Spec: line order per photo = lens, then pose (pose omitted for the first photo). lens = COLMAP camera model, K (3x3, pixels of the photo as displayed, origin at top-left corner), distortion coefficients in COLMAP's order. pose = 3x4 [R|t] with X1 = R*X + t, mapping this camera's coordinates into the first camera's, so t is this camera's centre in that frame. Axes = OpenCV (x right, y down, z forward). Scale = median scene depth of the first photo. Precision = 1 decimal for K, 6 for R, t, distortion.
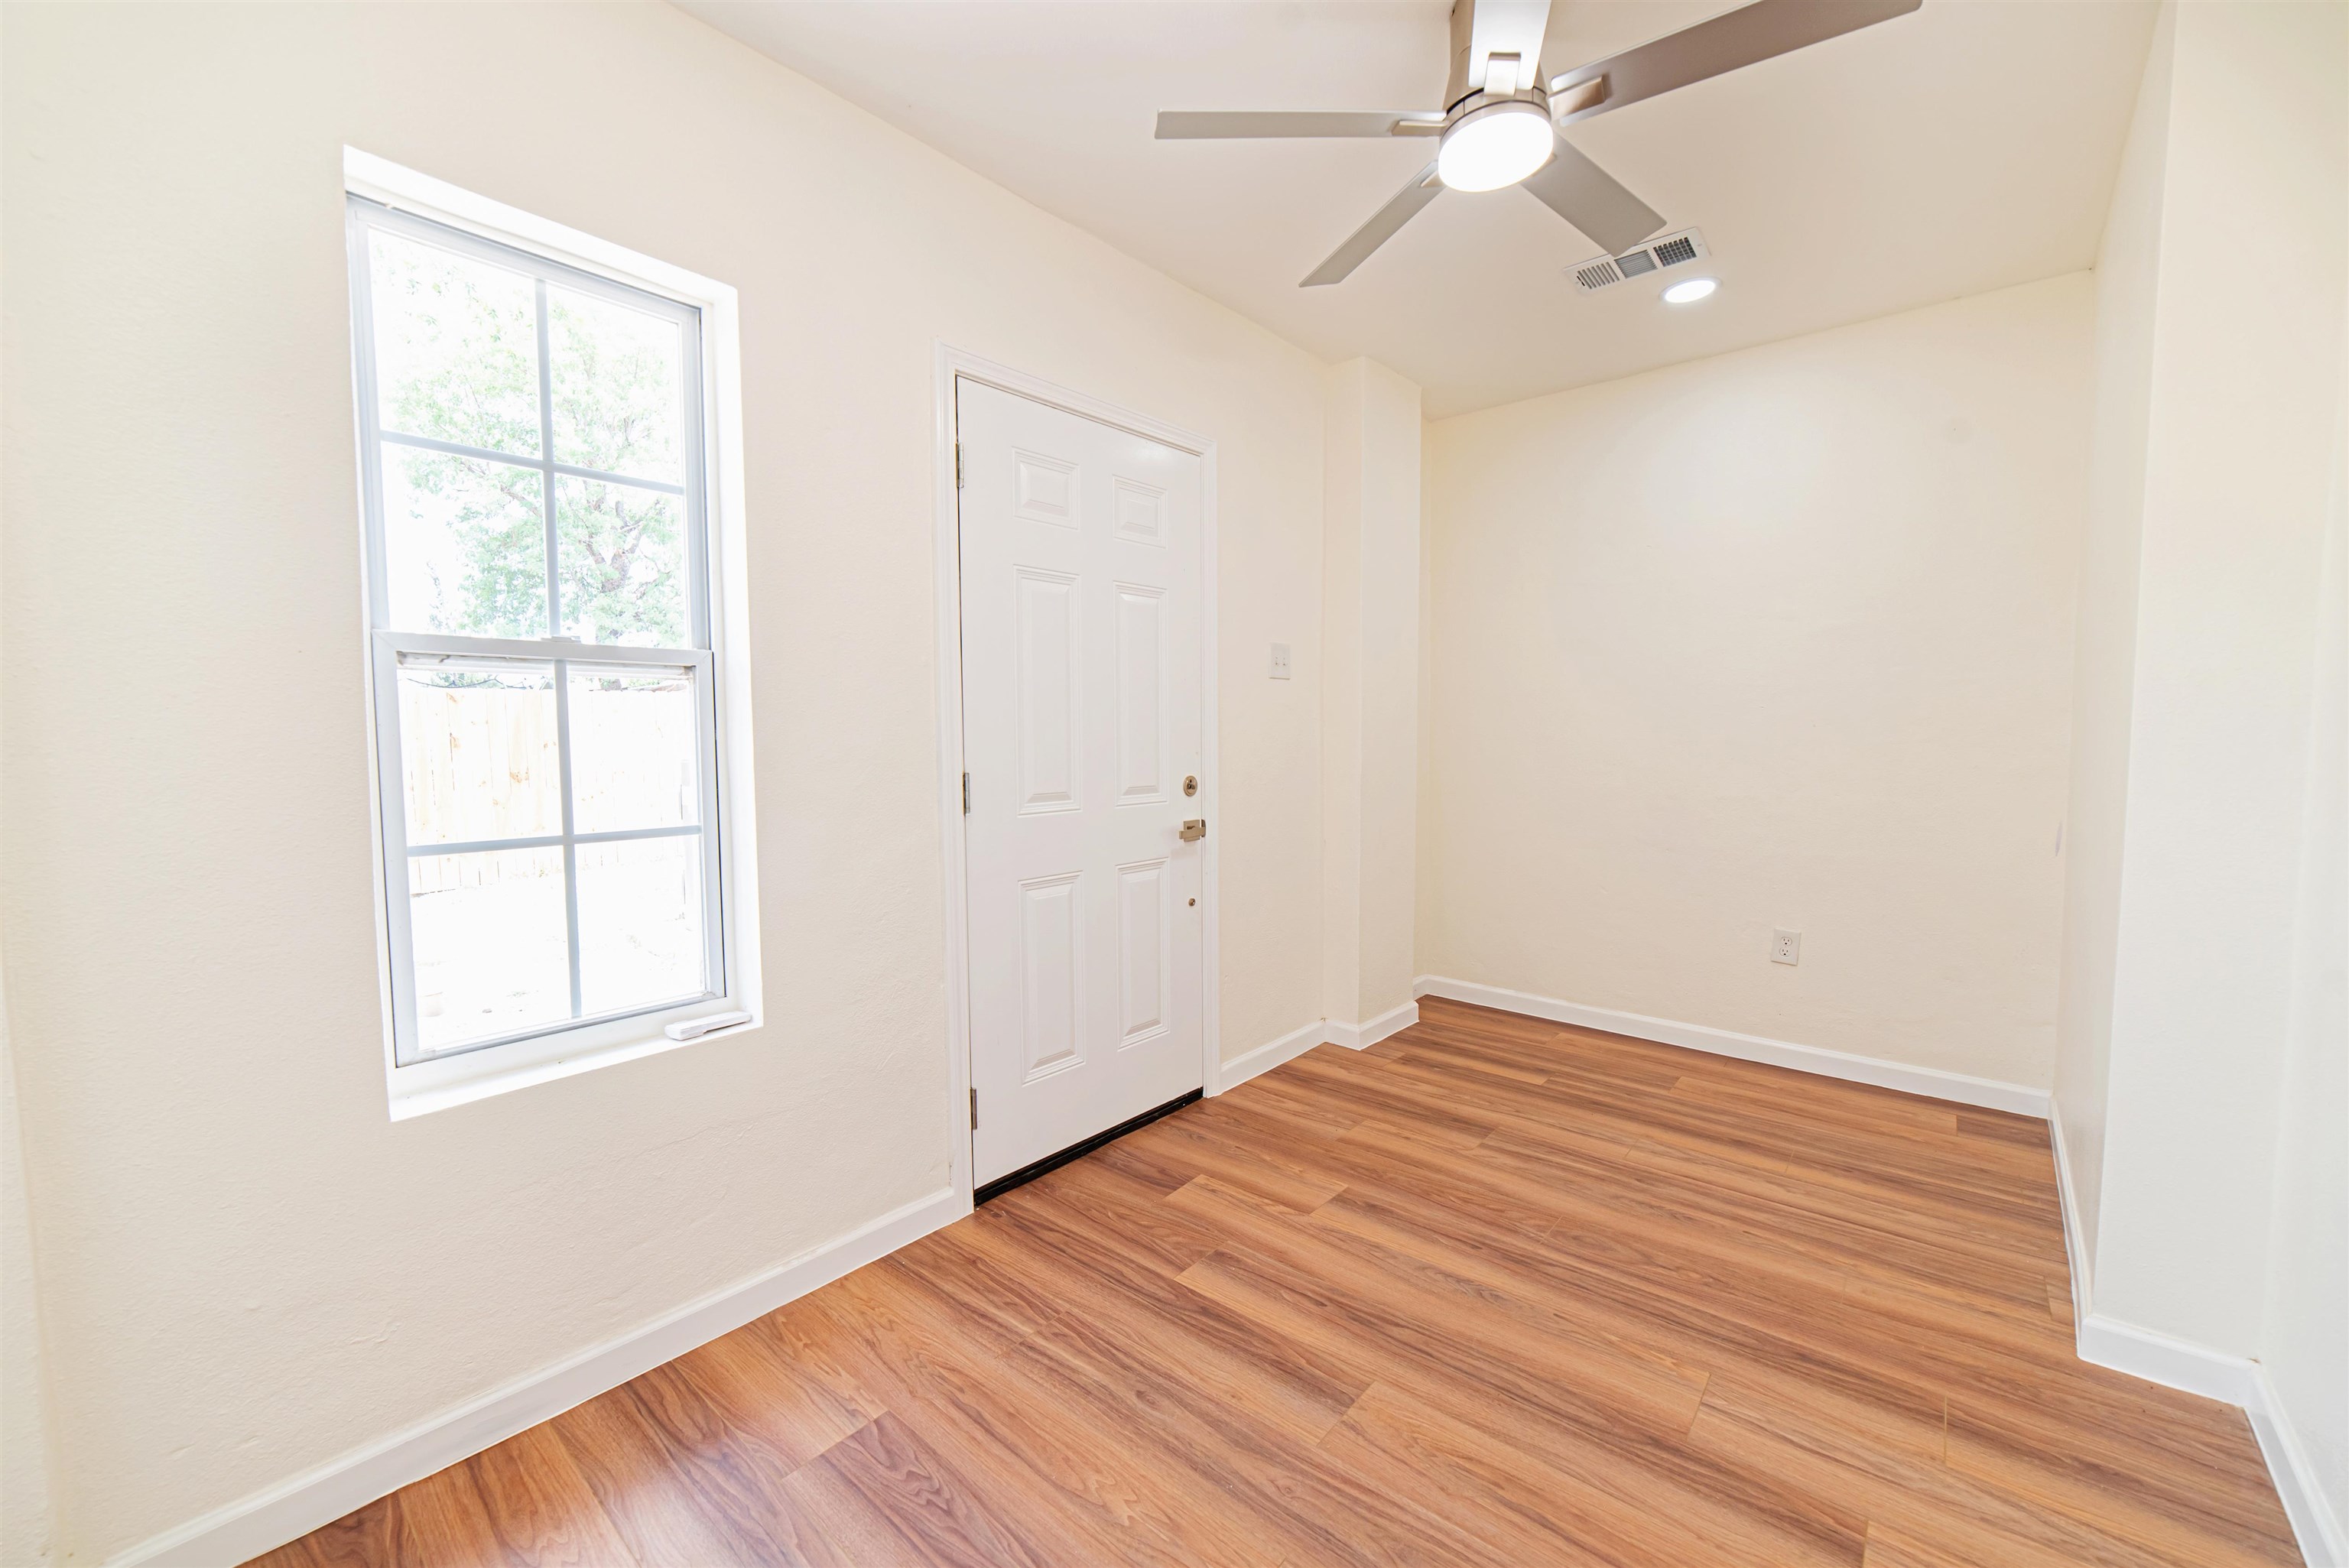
lens RADIAL K [[913.2, 0, 1165.7], [0, 913.2, 790.8], [0, 0, 1]] dist [-0.018582, 0.006835]
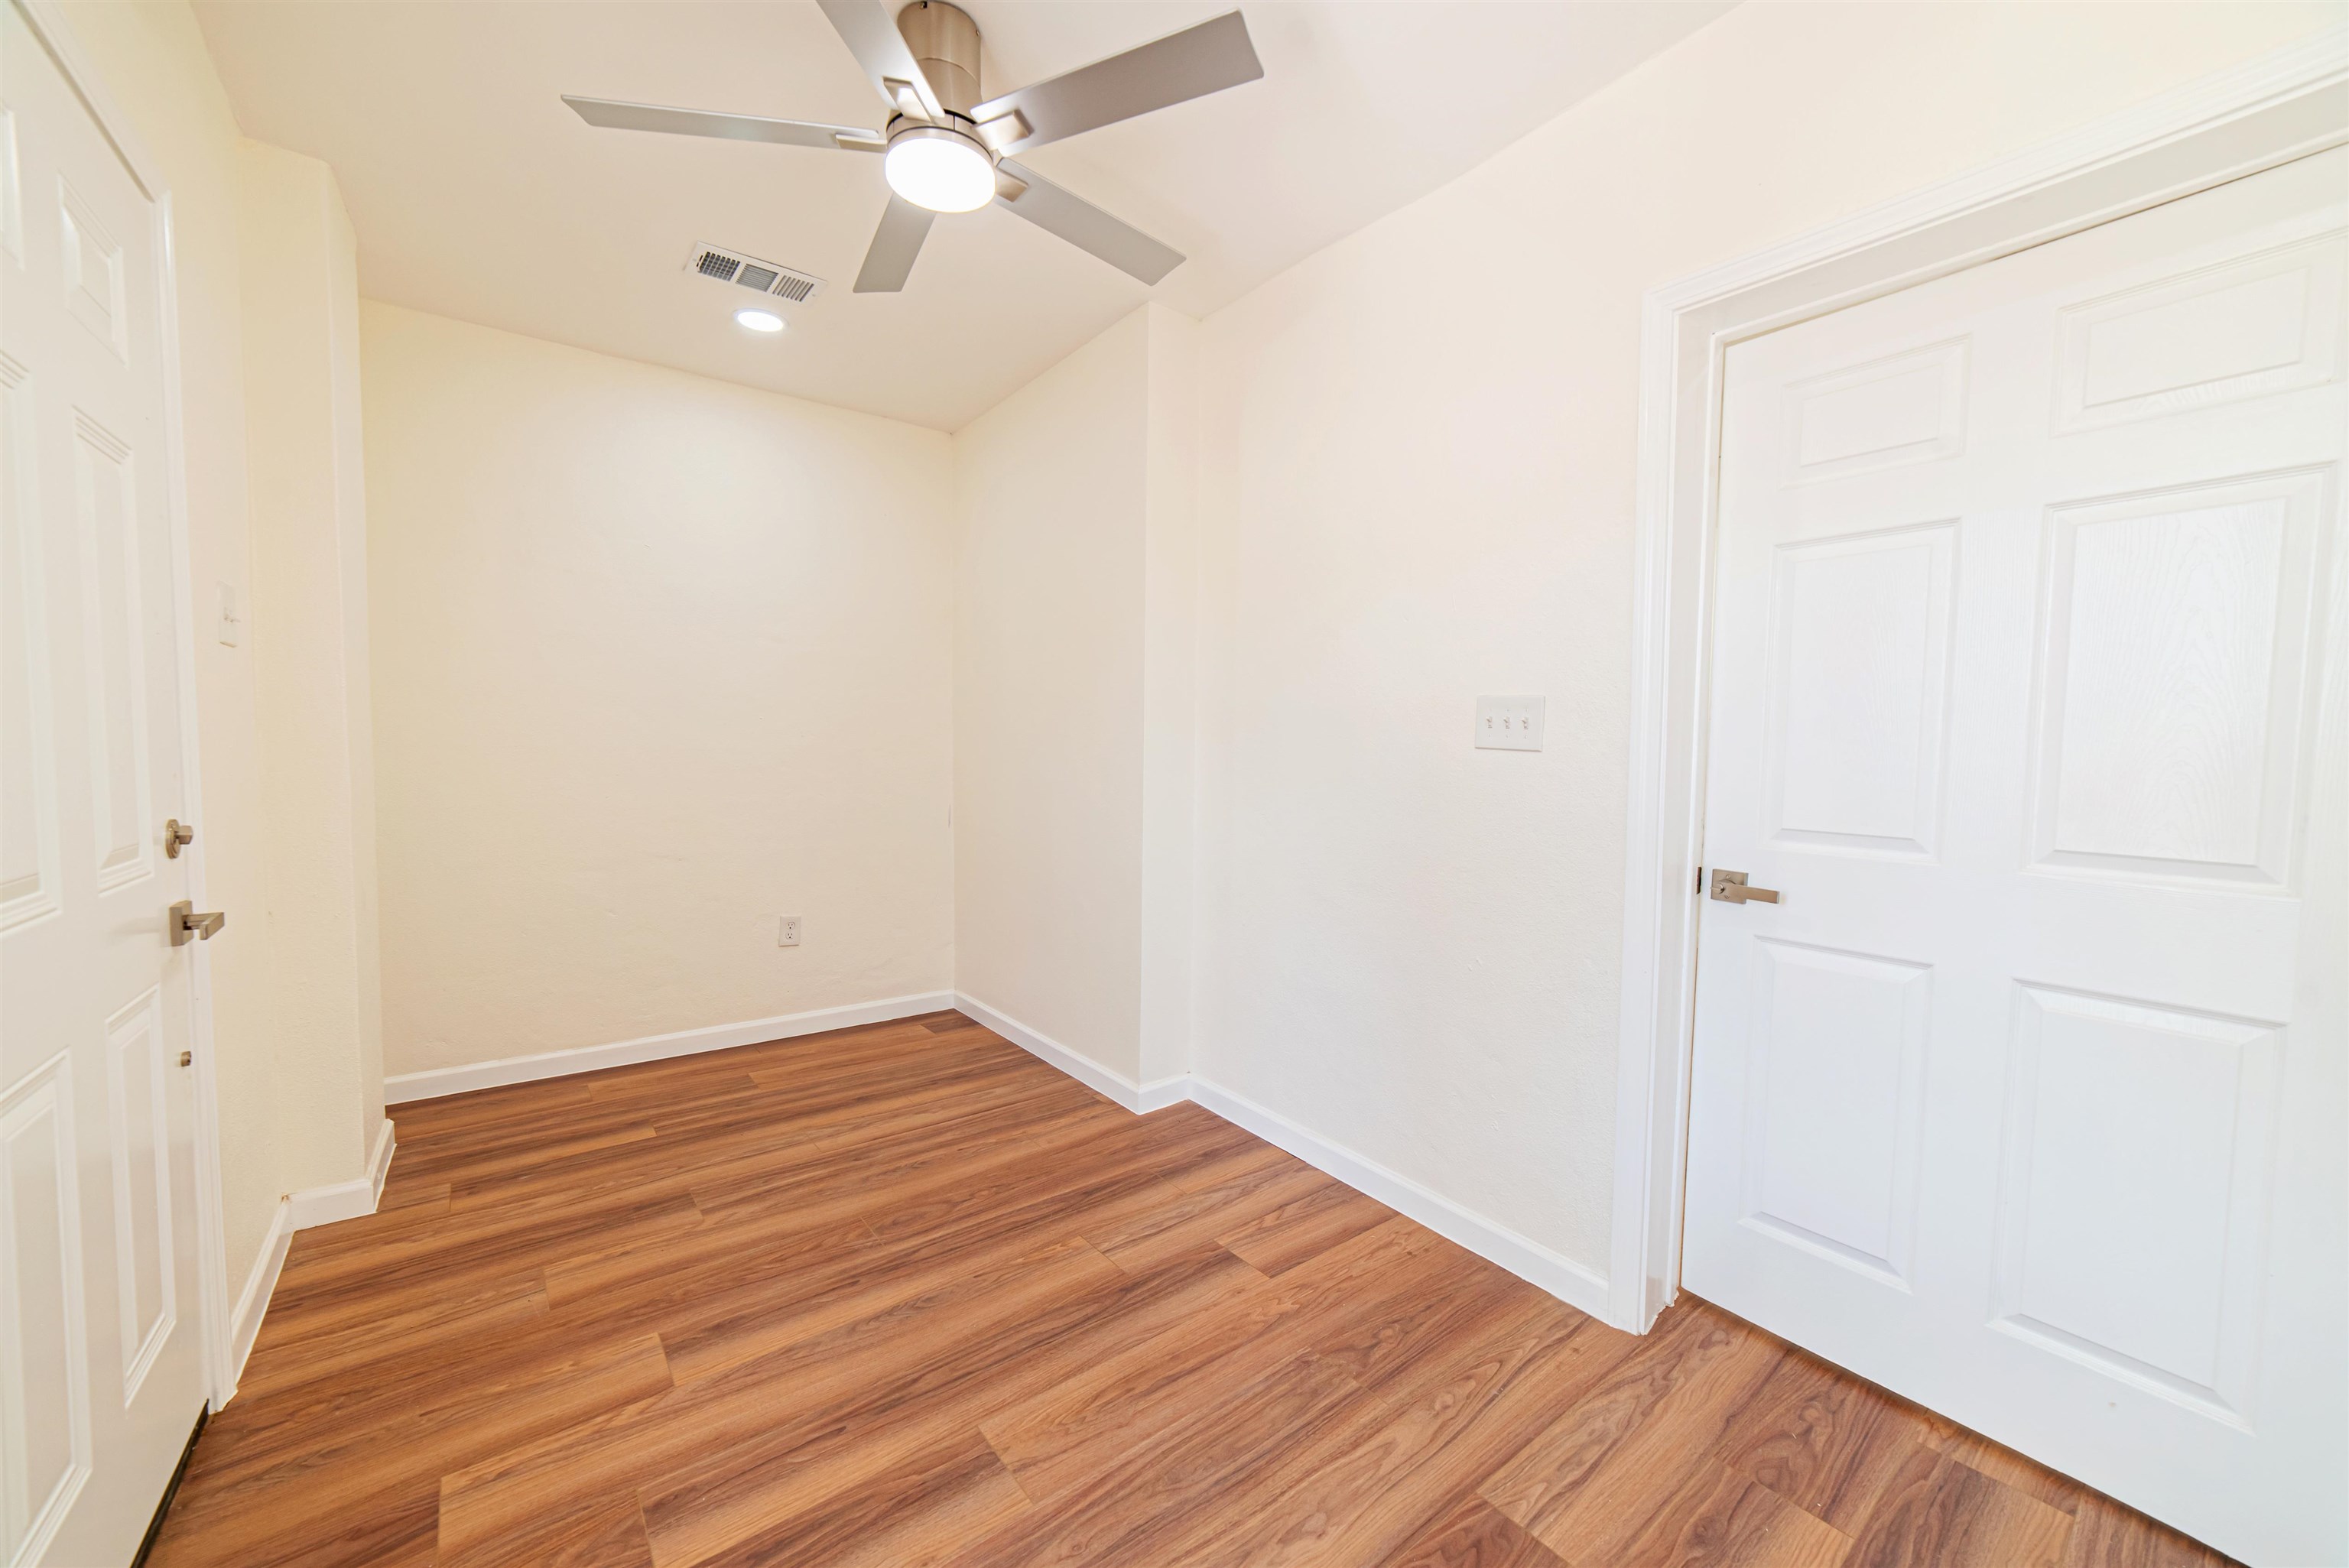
lens RADIAL K [[913.2, 0, 1163.5], [0, 913.2, 788.1], [0, 0, 1]] dist [-0.018582, 0.006835]
pose [[0.200352, -0.043835, 0.978743, -0.468876], [0.052196, 0.998057, 0.034015, -0.028202], [-0.978333, 0.044271, 0.202251, 0.438414]]
